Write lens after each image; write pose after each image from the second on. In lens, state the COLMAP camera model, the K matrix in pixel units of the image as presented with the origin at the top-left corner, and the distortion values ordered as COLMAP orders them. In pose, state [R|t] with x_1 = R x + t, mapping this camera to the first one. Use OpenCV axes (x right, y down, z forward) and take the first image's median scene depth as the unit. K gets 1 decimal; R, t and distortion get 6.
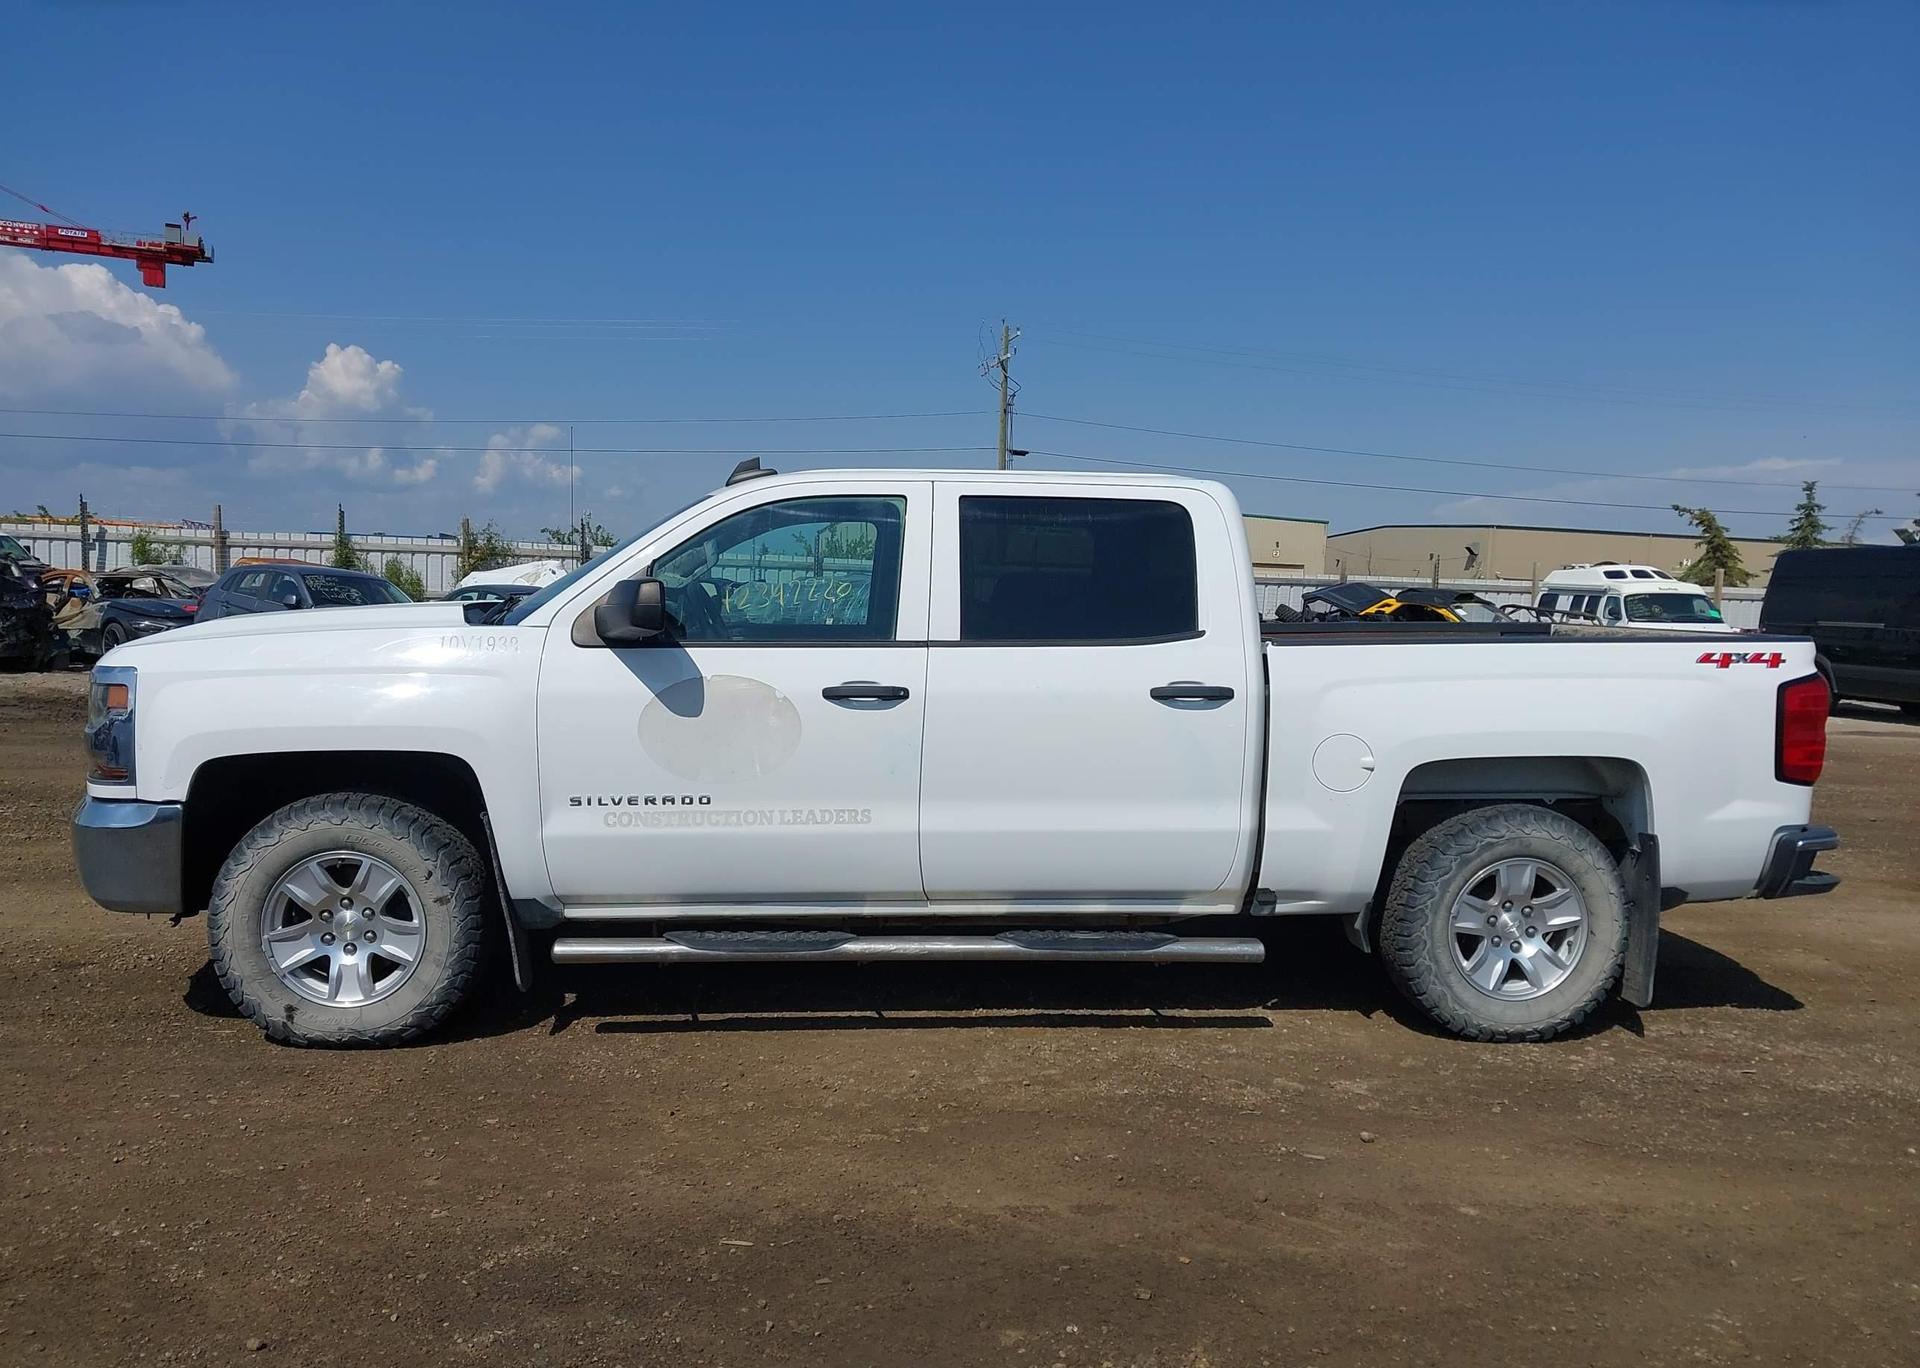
lens RADIAL K [[1513.9, 0, 957.4], [0, 1513.9, 719.4], [0, 0, 1]] dist [0.064486, -0.080150]
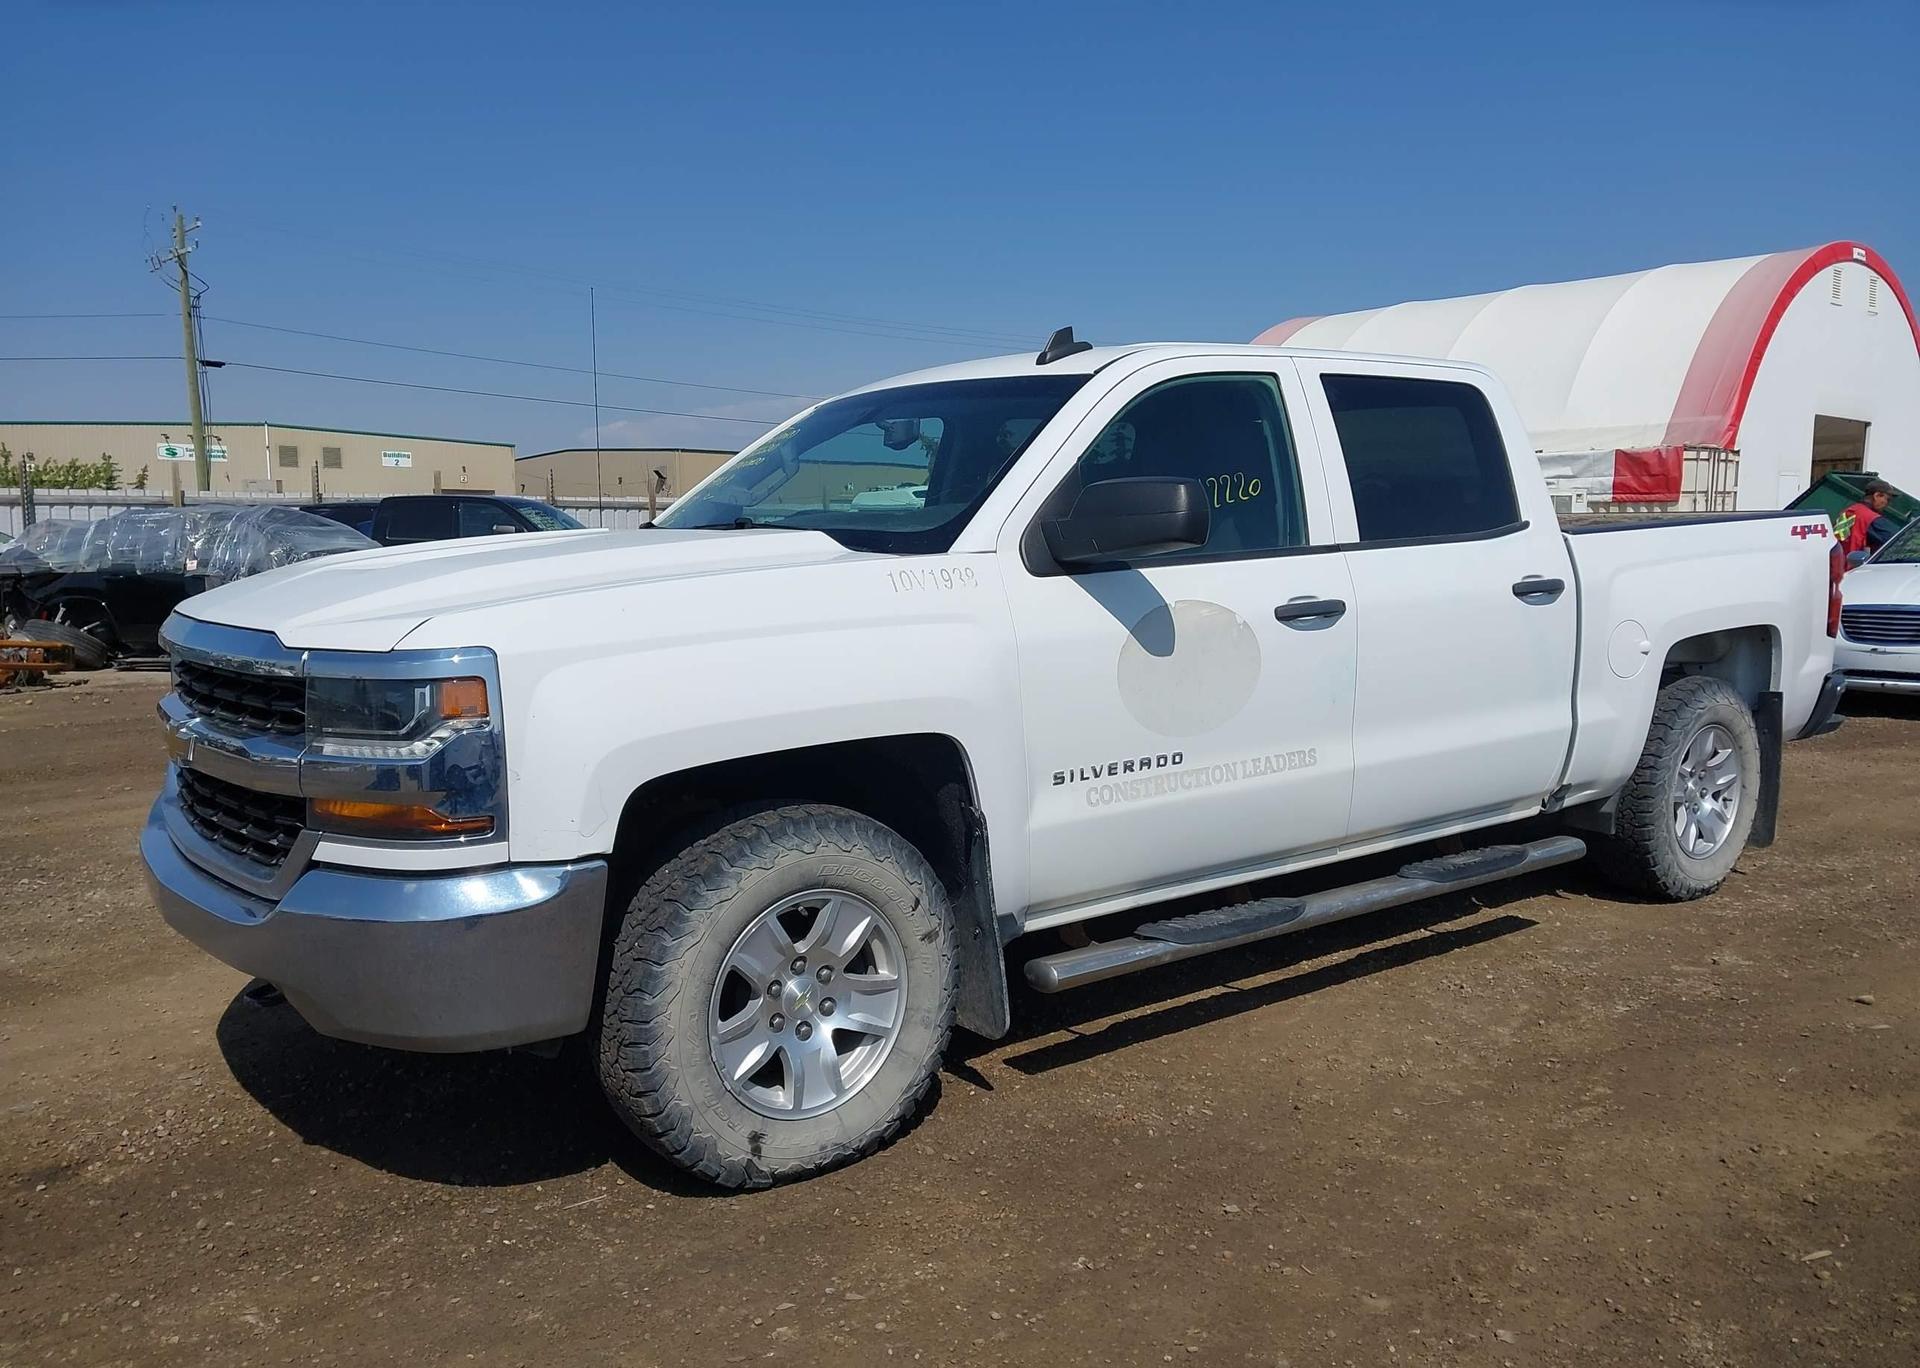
lens RADIAL K [[1513.9, 0, 957.4], [0, 1513.9, 719.4], [0, 0, 1]] dist [0.064486, -0.080150]
pose [[0.850355, -0.103633, 0.515903, -0.671324], [0.079059, 0.994448, 0.069449, -0.031259], [-0.520236, -0.018269, 0.853827, 0.380545]]
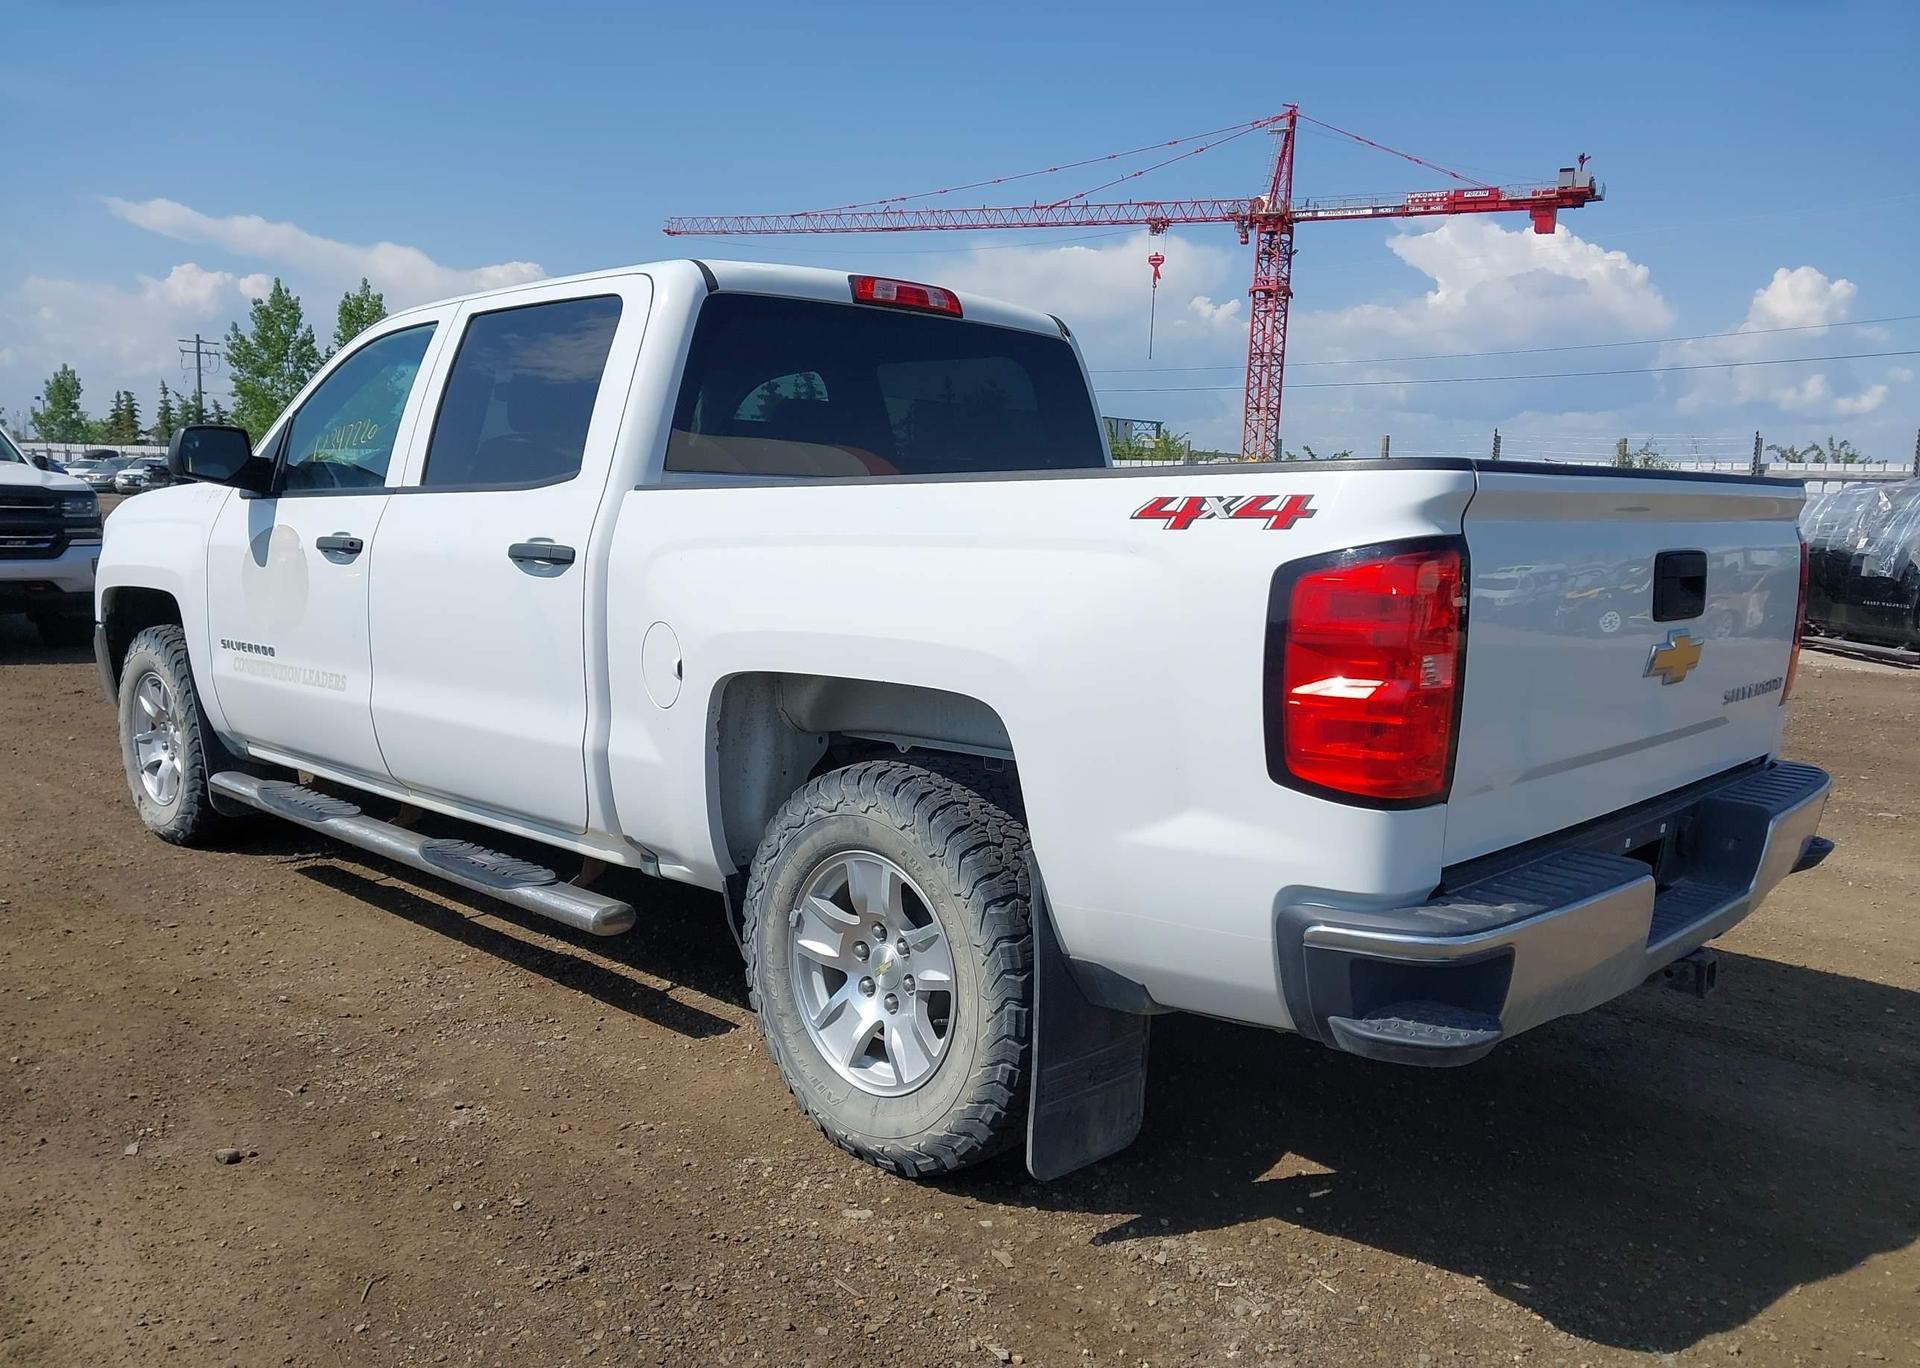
lens RADIAL K [[1513.9, 0, 957.4], [0, 1513.9, 719.4], [0, 0, 1]] dist [0.064486, -0.080150]
pose [[0.645134, 0.097608, -0.757809, 0.877478], [-0.068701, 0.995200, 0.069699, -0.002983], [0.760975, 0.007097, 0.648743, 0.689182]]
